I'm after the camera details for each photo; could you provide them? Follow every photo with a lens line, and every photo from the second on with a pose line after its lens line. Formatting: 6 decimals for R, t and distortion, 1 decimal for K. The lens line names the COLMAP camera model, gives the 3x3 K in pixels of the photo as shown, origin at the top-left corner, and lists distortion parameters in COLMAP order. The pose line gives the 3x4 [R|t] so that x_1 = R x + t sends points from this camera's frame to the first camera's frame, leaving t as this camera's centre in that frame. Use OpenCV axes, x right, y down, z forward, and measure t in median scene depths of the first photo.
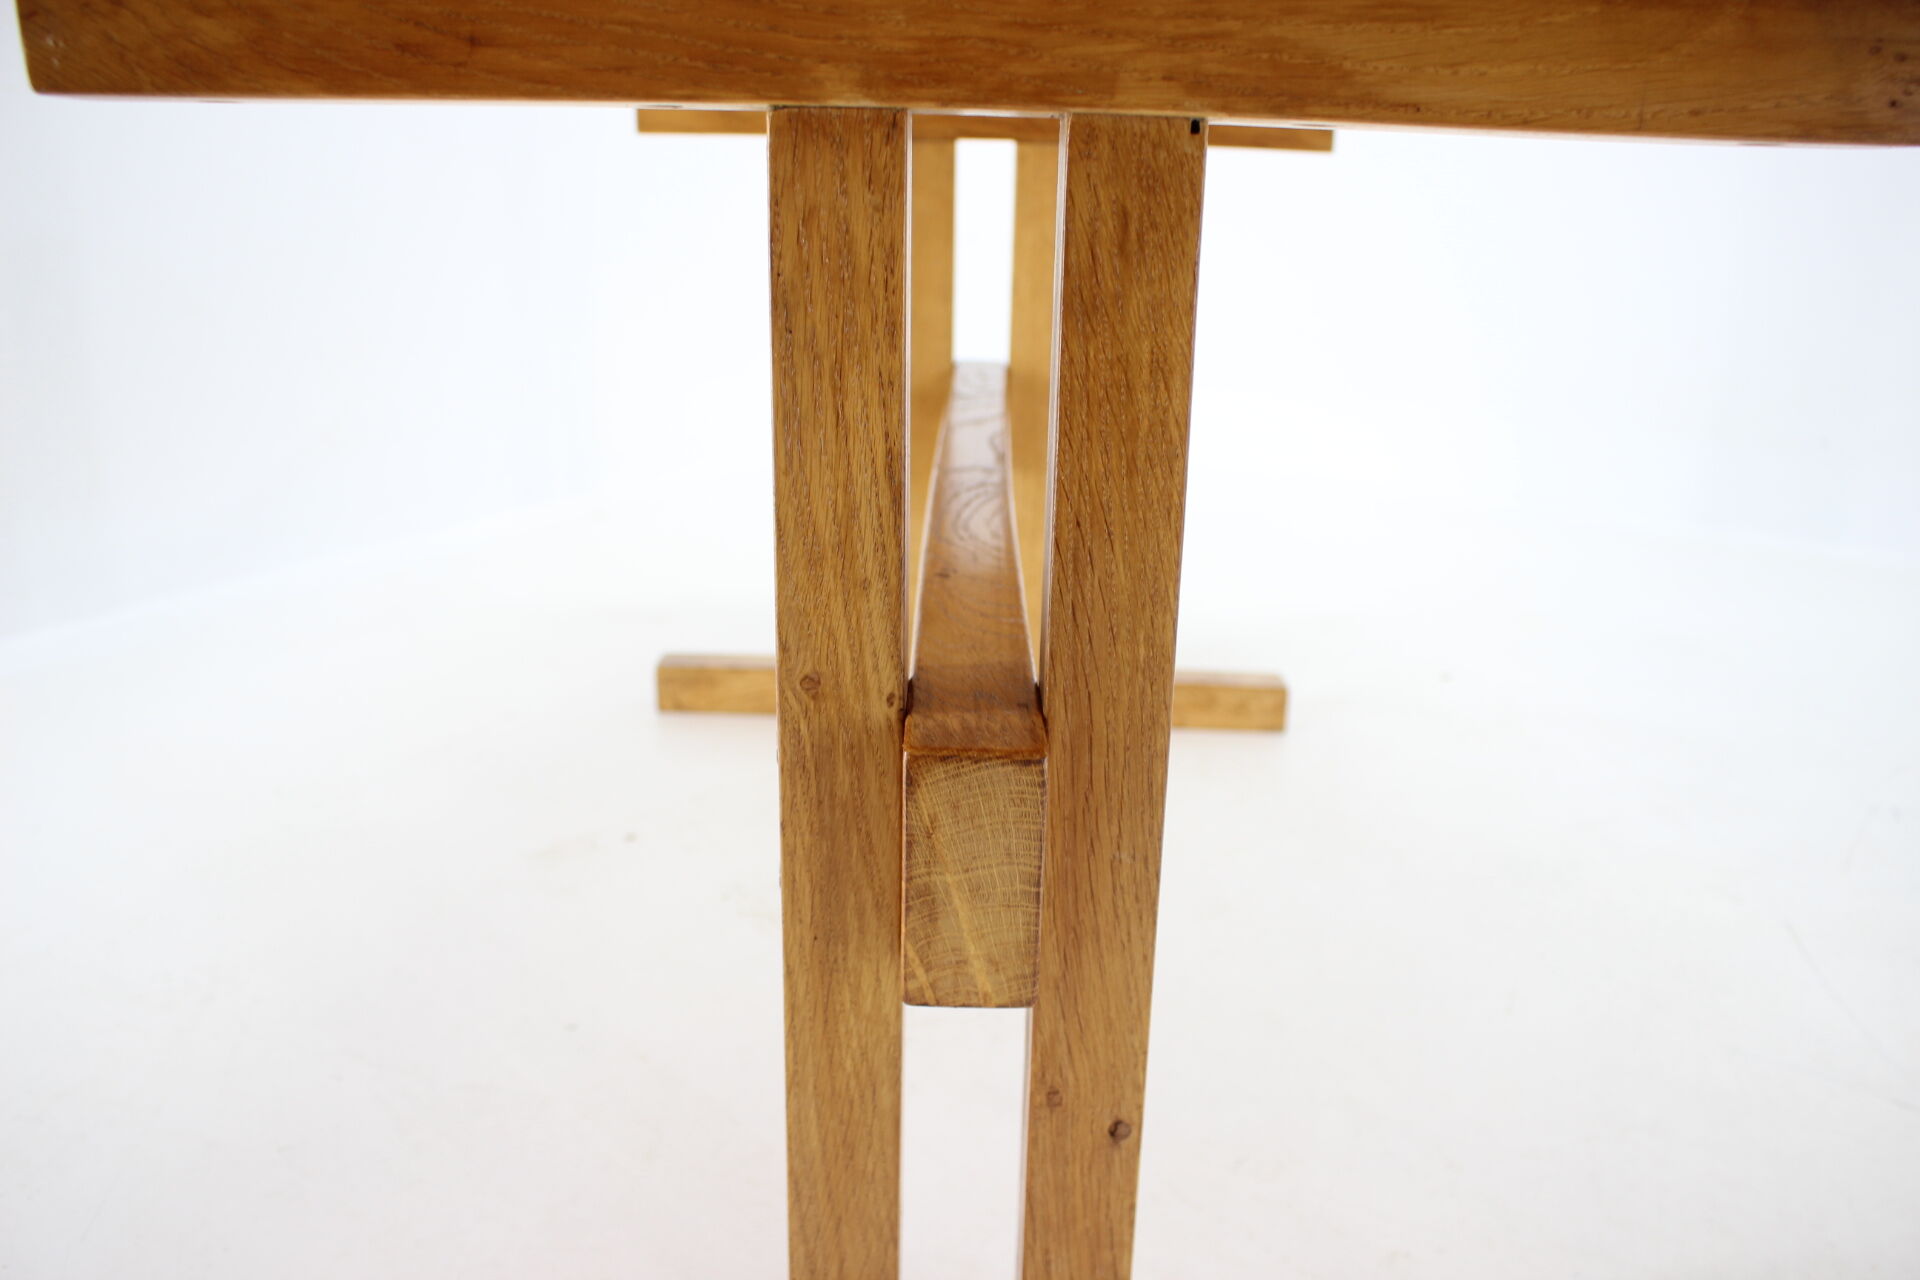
lens RADIAL K [[1634.2, 0, 960.0], [0, 1634.2, 640.0], [0, 0, 1]] dist [-0.160646, 0.135938]
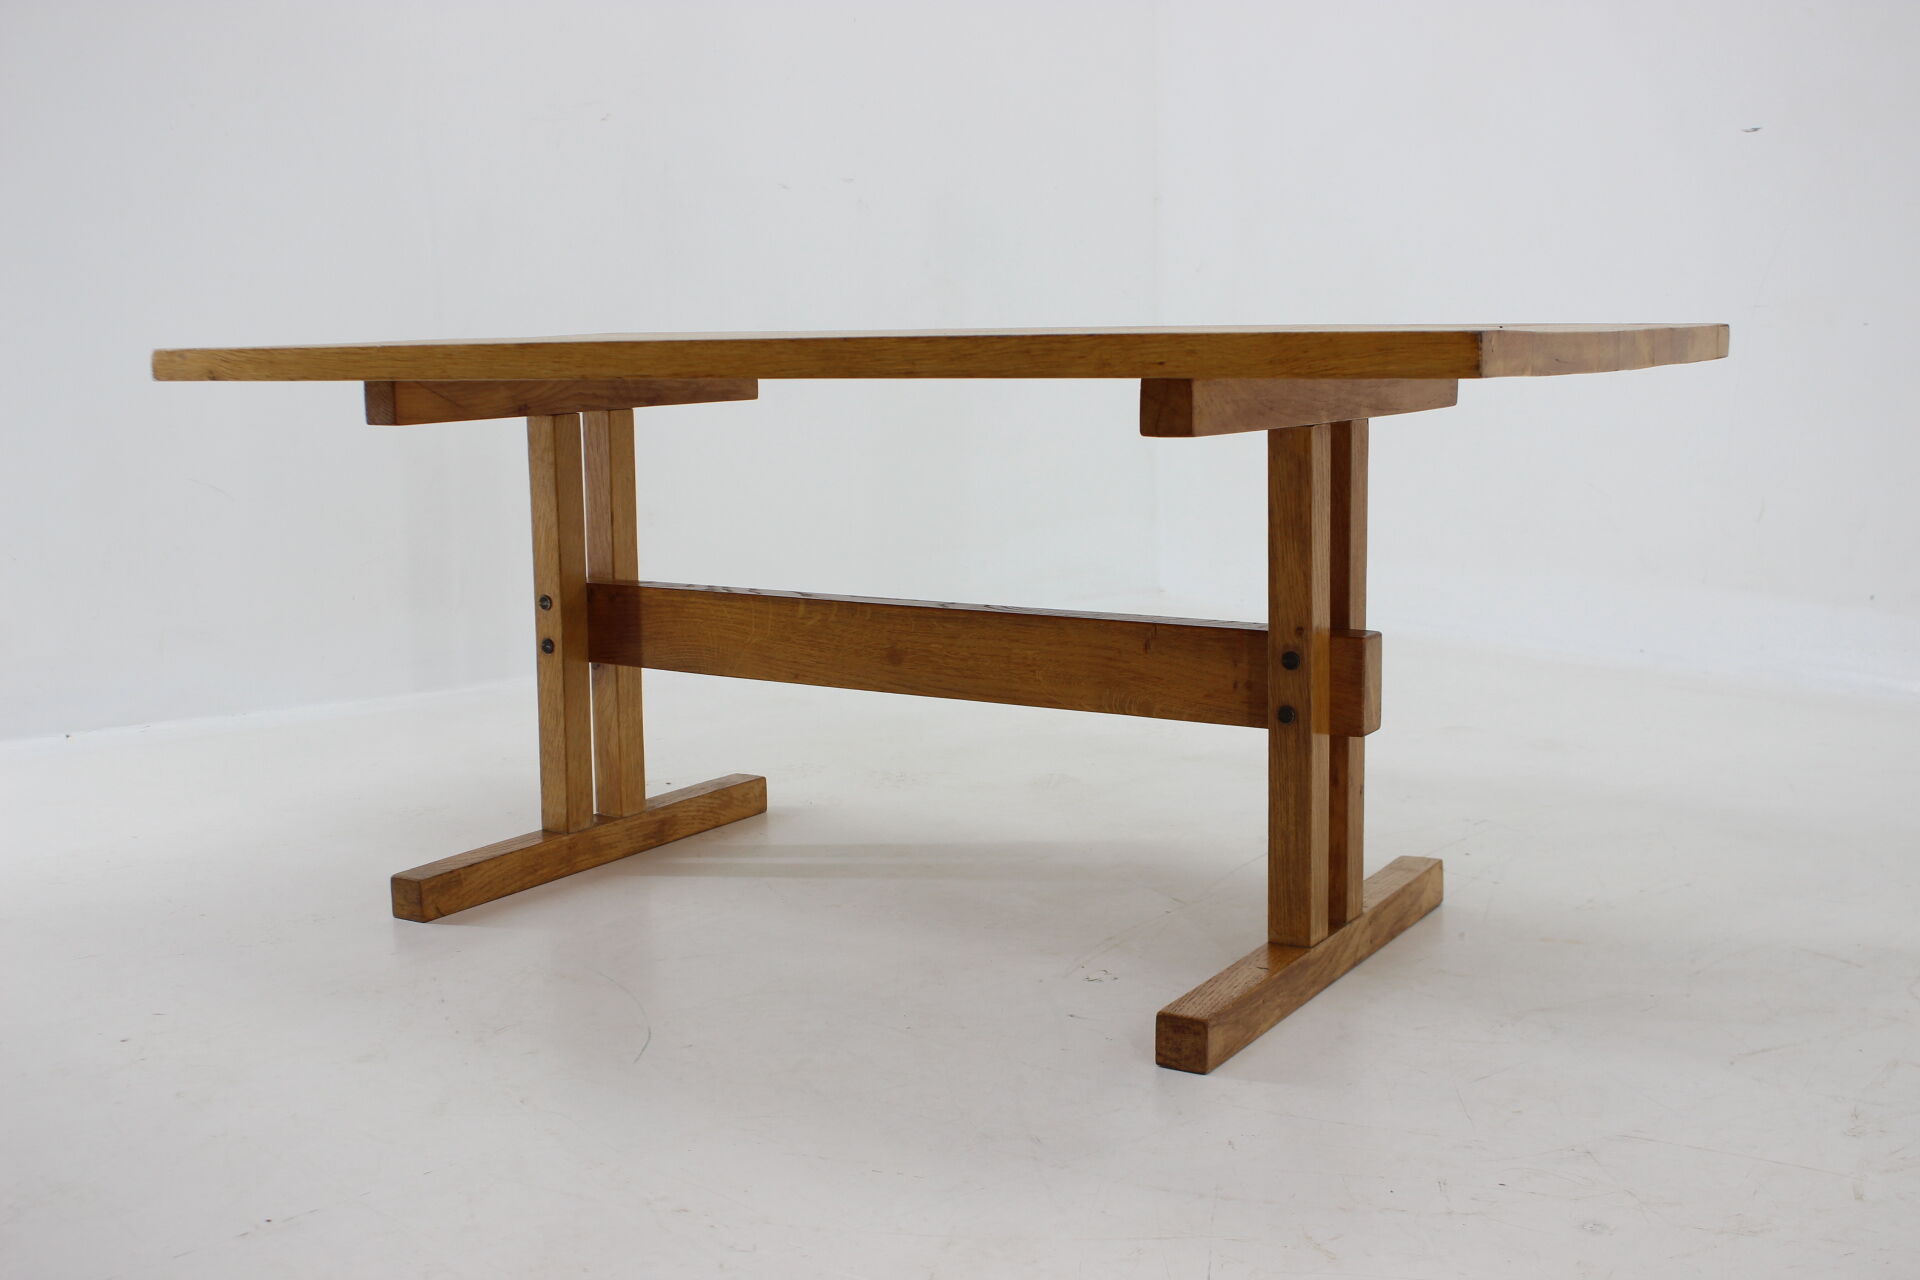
lens RADIAL K [[2210.9, 0, 904.2], [0, 2210.9, 671.4], [0, 0, 1]] dist [-0.073135, 0.017068]
pose [[0.544641, -0.178029, 0.819556, -3.419909], [0.283535, 0.958756, 0.019841, -0.166378], [-0.789287, 0.221567, 0.572656, -0.516783]]
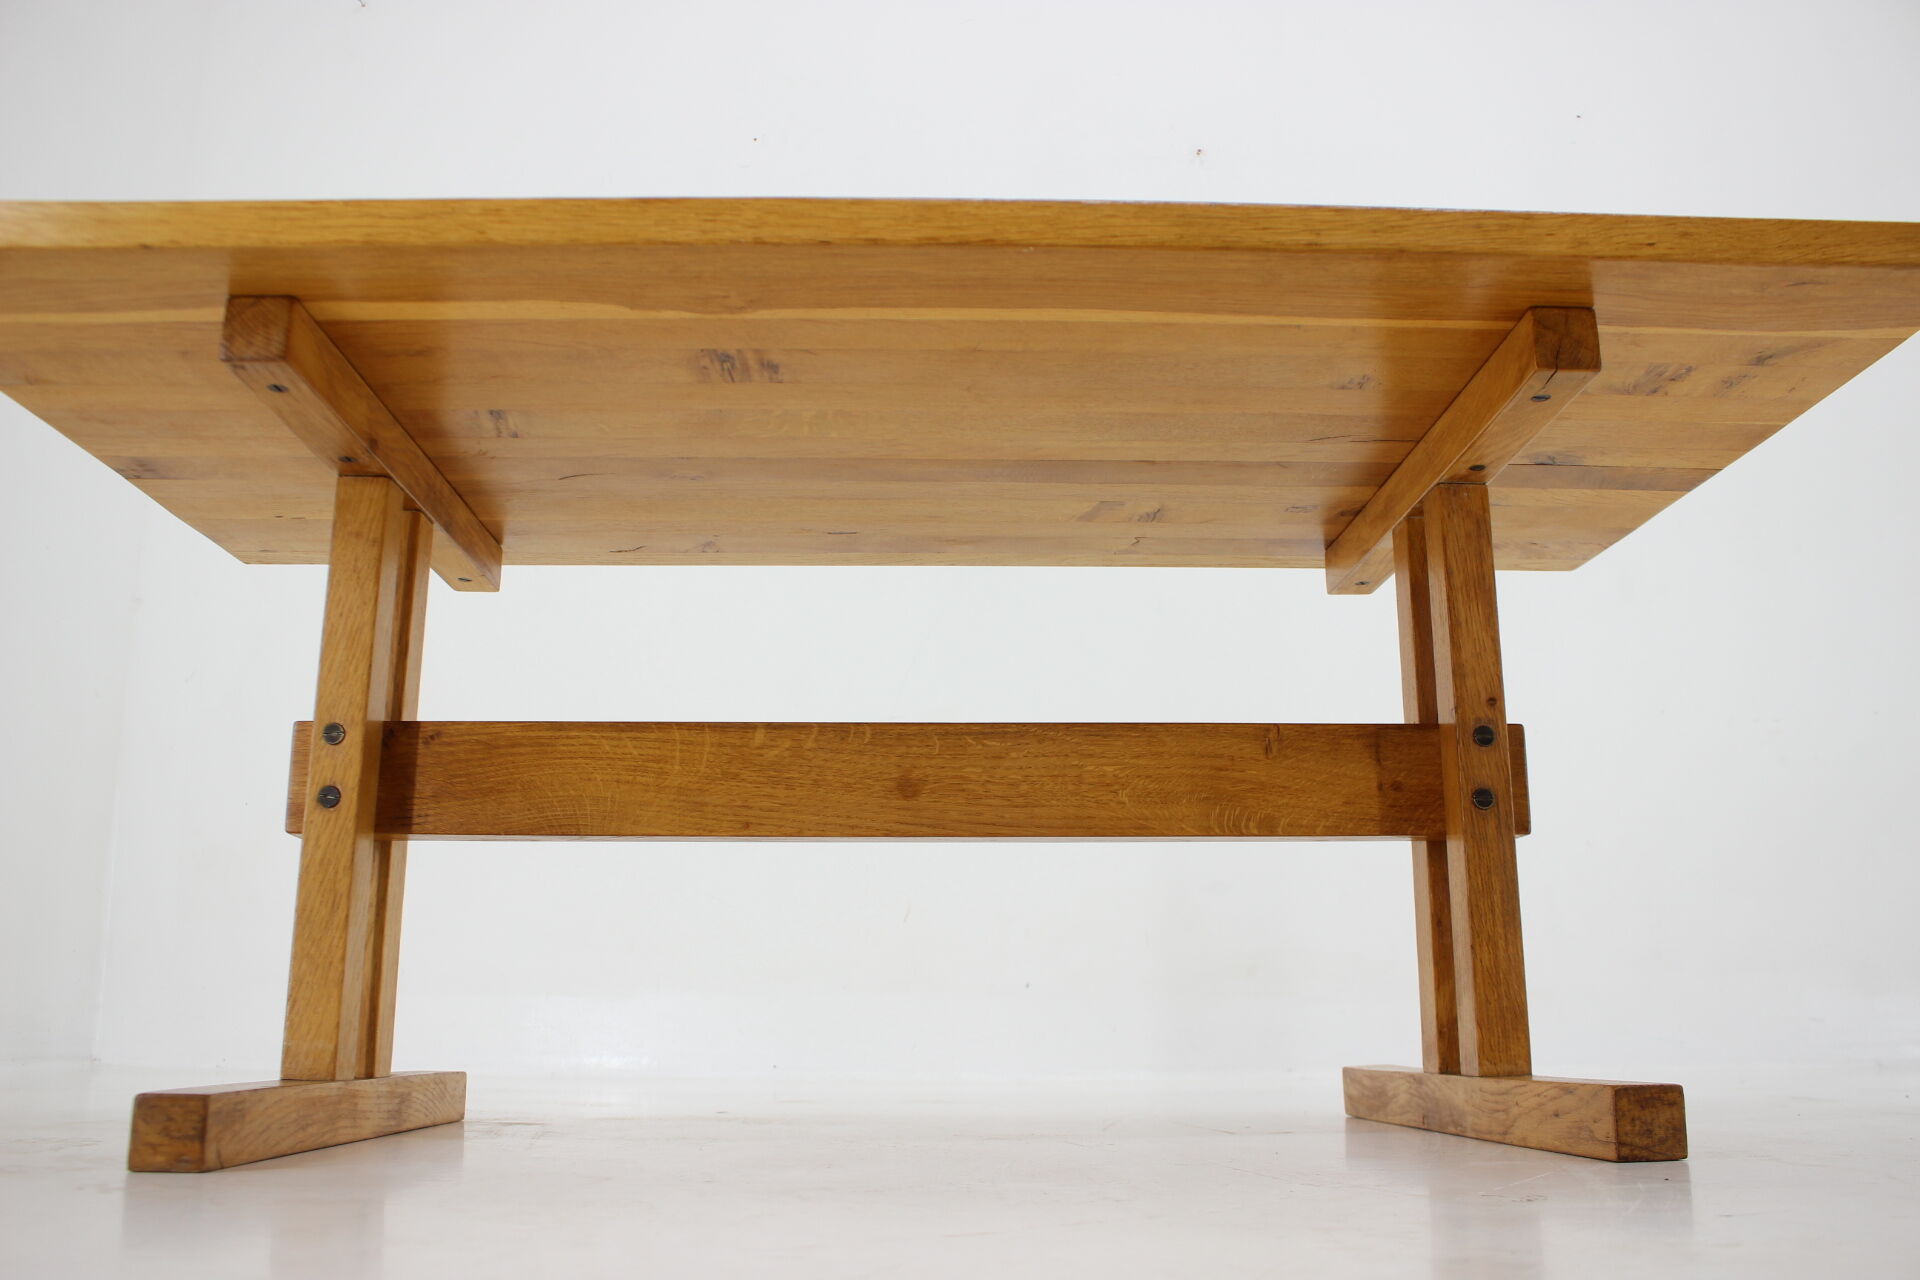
lens RADIAL K [[1634.2, 0, 960.0], [0, 1634.2, 640.0], [0, 0, 1]] dist [-0.160646, 0.135938]
pose [[-0.053701, 0.205538, 0.977175, -2.388788], [0.297775, 0.937359, -0.180799, 0.132415], [-0.953124, 0.281269, -0.111542, 1.990039]]
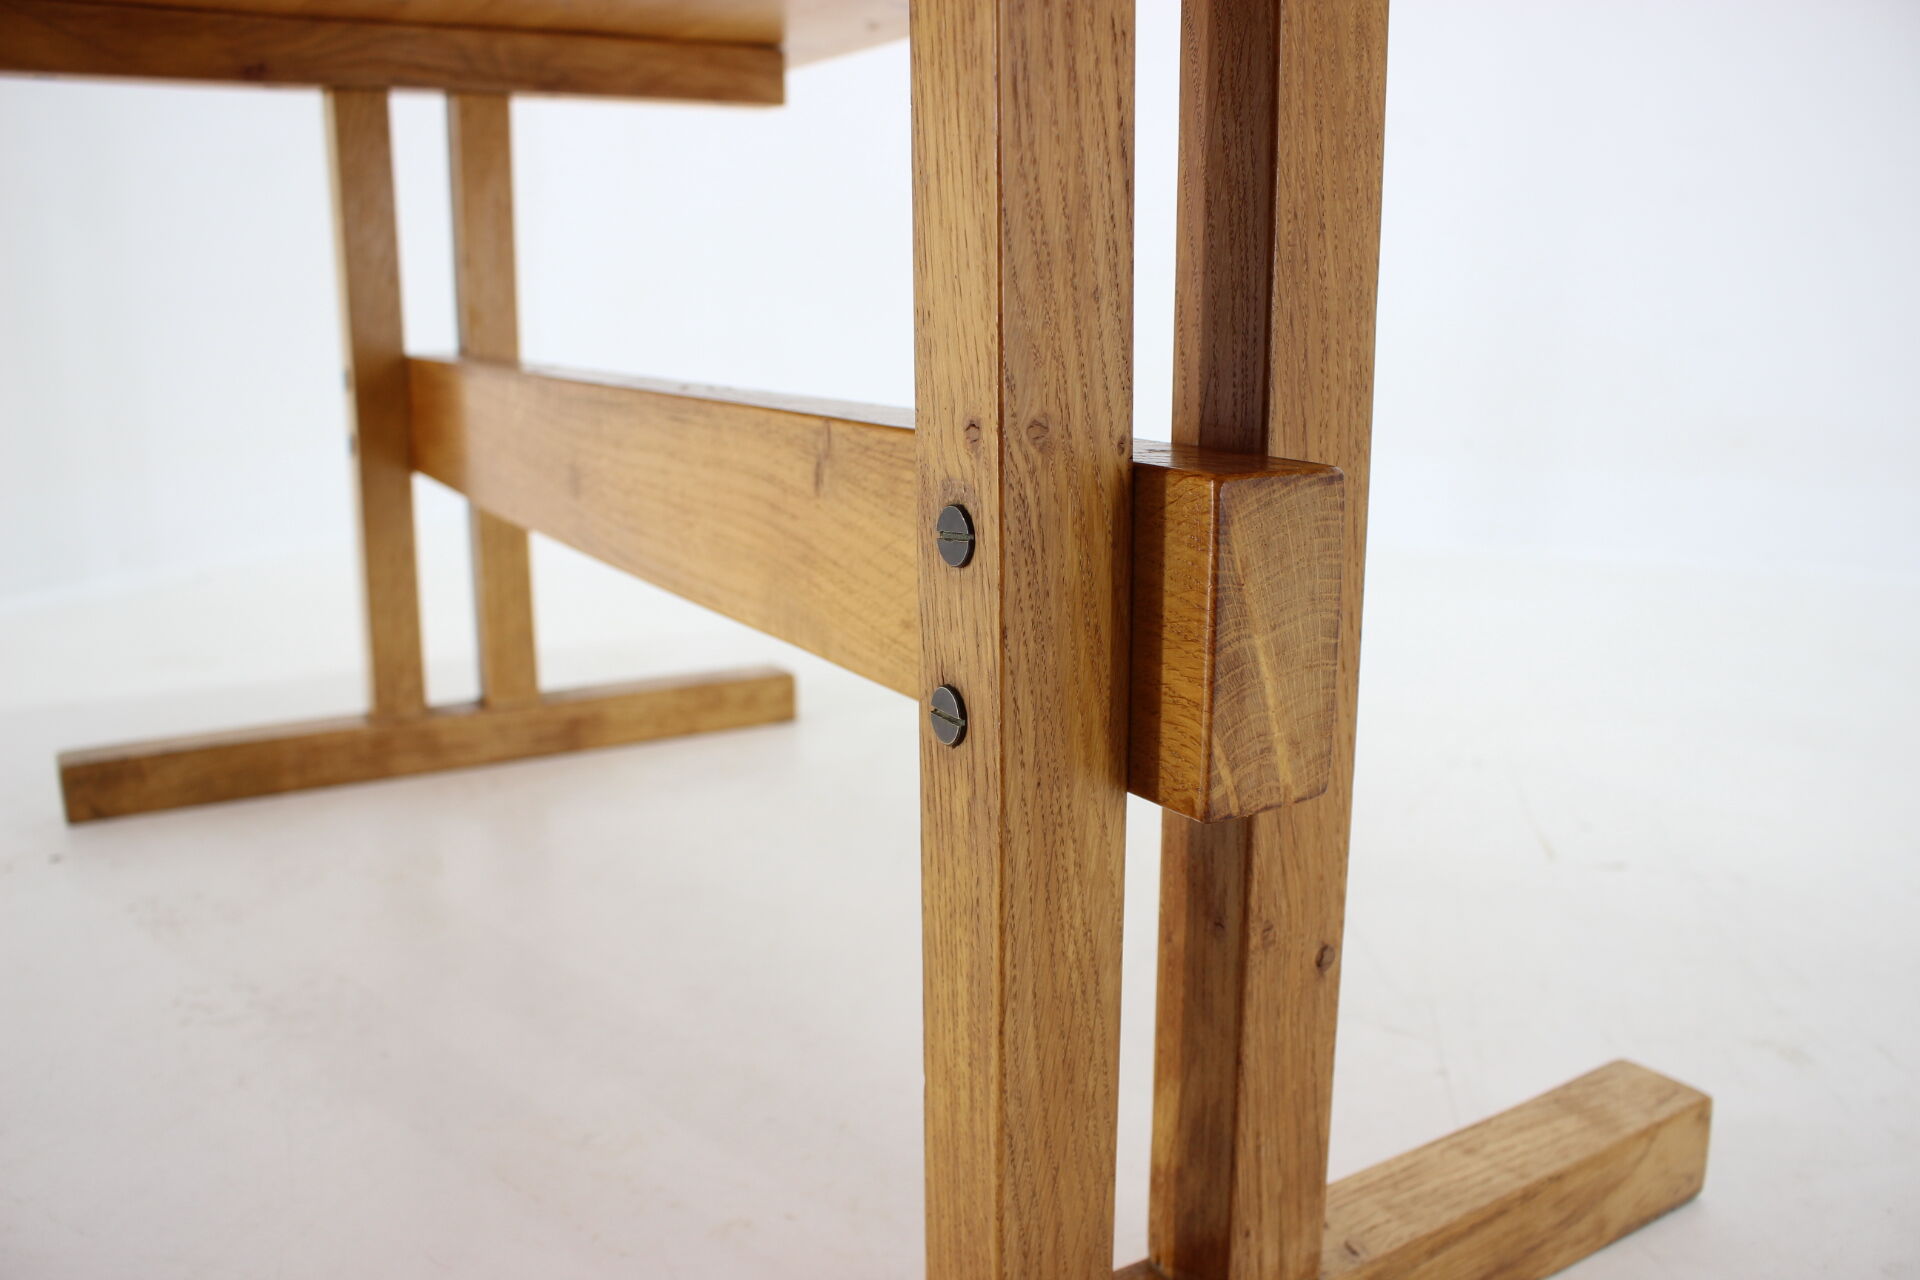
lens RADIAL K [[1634.2, 0, 960.0], [0, 1634.2, 640.0], [0, 0, 1]] dist [-0.160646, 0.135938]
pose [[0.848003, -0.140303, 0.511084, -0.530222], [0.176920, 0.983946, -0.023437, 0.135113], [-0.499591, 0.110295, 0.859211, 0.370929]]
